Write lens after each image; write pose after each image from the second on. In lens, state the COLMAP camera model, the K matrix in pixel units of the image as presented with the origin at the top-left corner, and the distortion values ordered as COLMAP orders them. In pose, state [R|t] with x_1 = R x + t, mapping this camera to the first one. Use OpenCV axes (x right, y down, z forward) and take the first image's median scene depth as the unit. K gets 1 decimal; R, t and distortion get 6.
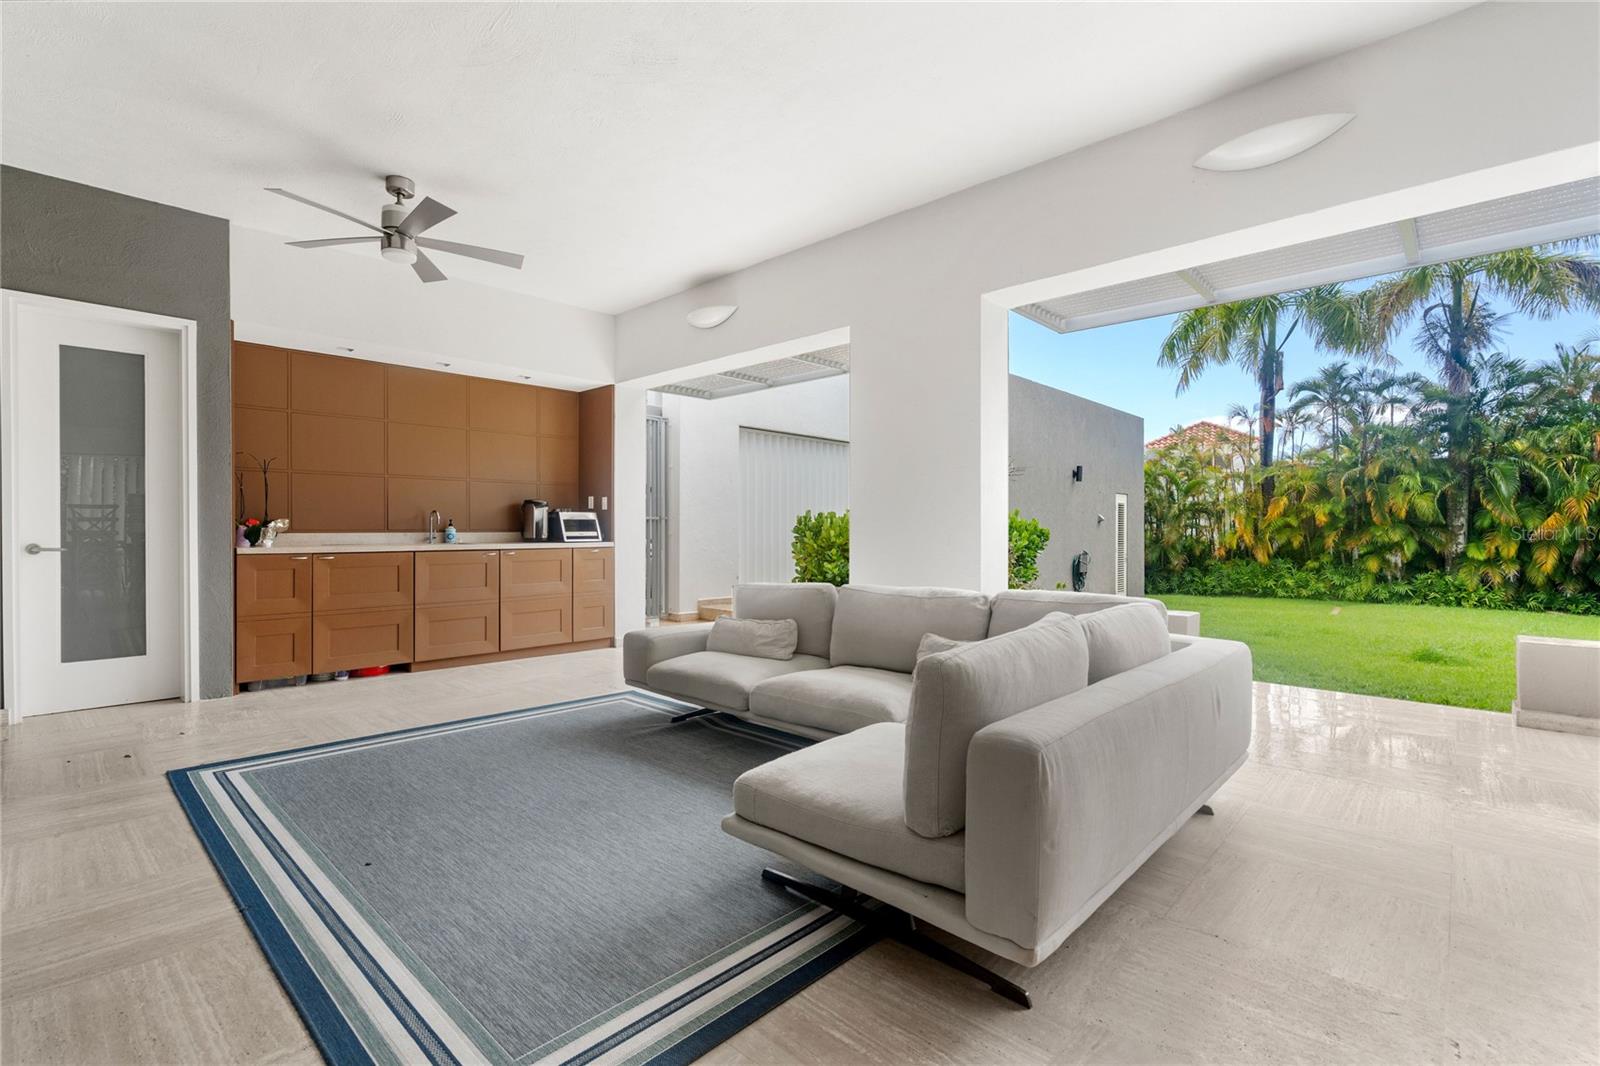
lens RADIAL K [[727.1, 0, 794.4], [0, 727.1, 528.6], [0, 0, 1]] dist [0.002012, -0.000050]
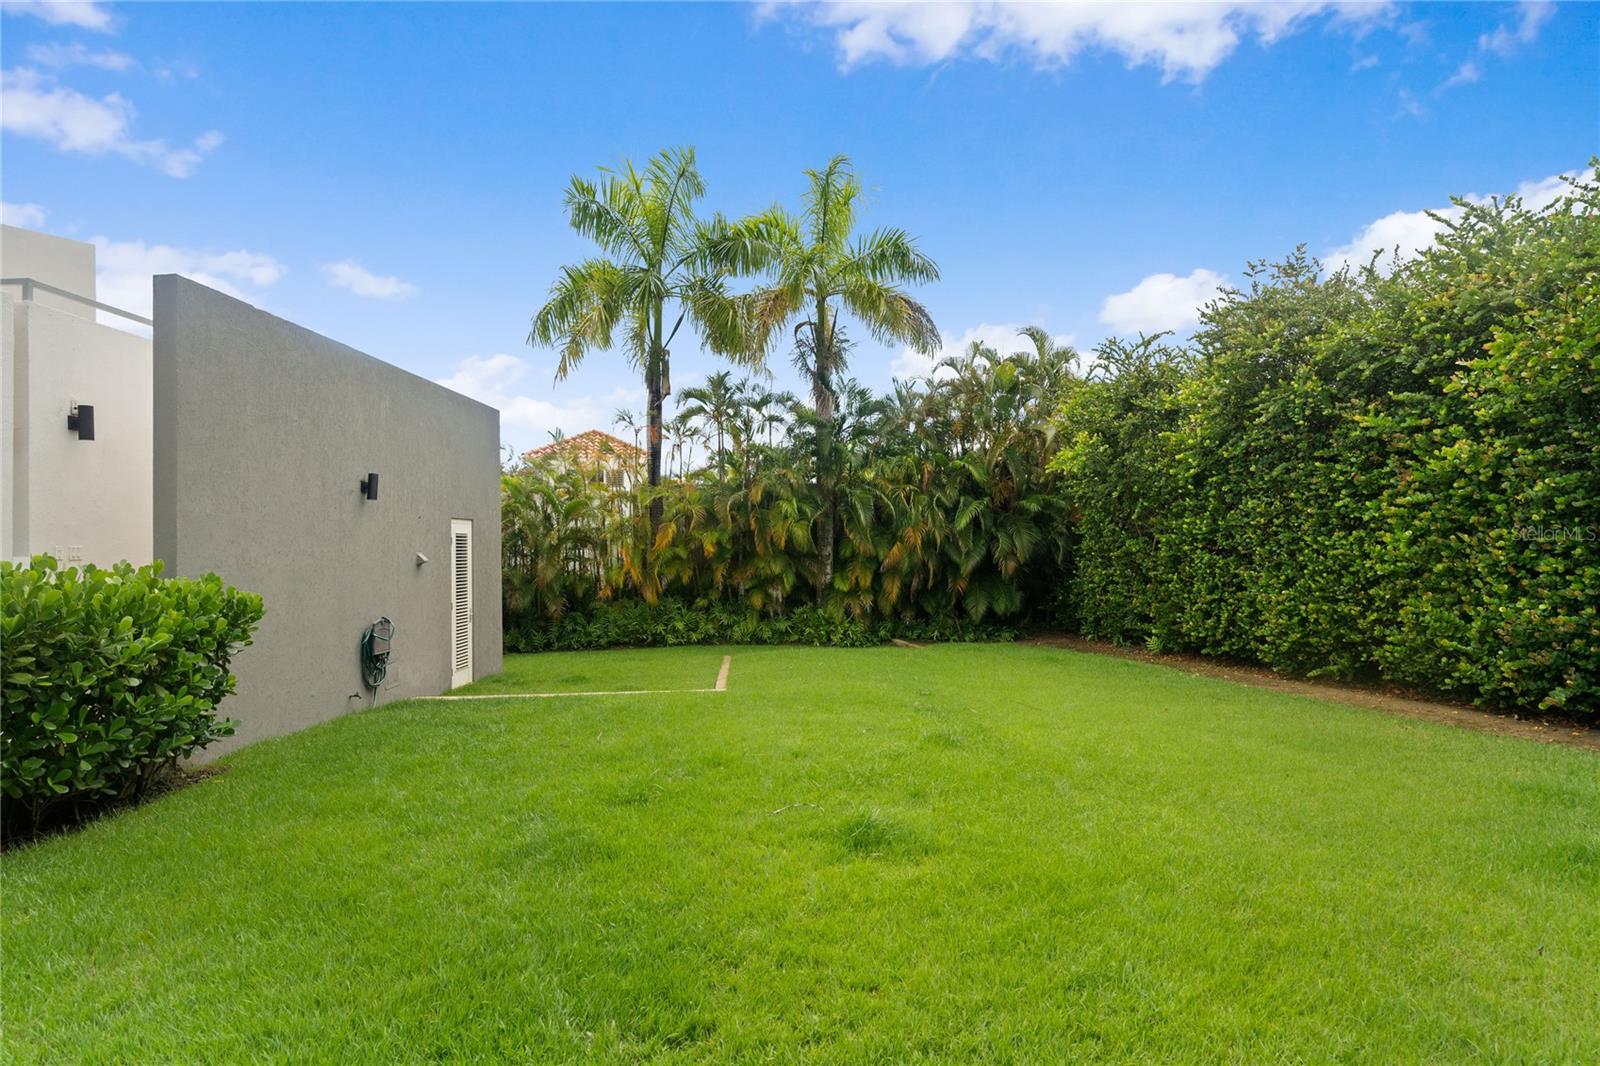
lens RADIAL K [[829.4, 0, 798.1], [0, 829.4, 536.4], [0, 0, 1]] dist [0.002815, 0.000468]
pose [[0.739583, -0.004520, 0.673051, 0.146016], [0.014575, 0.999851, -0.009301, -0.018080], [-0.672908, 0.016688, 0.739538, 0.210423]]
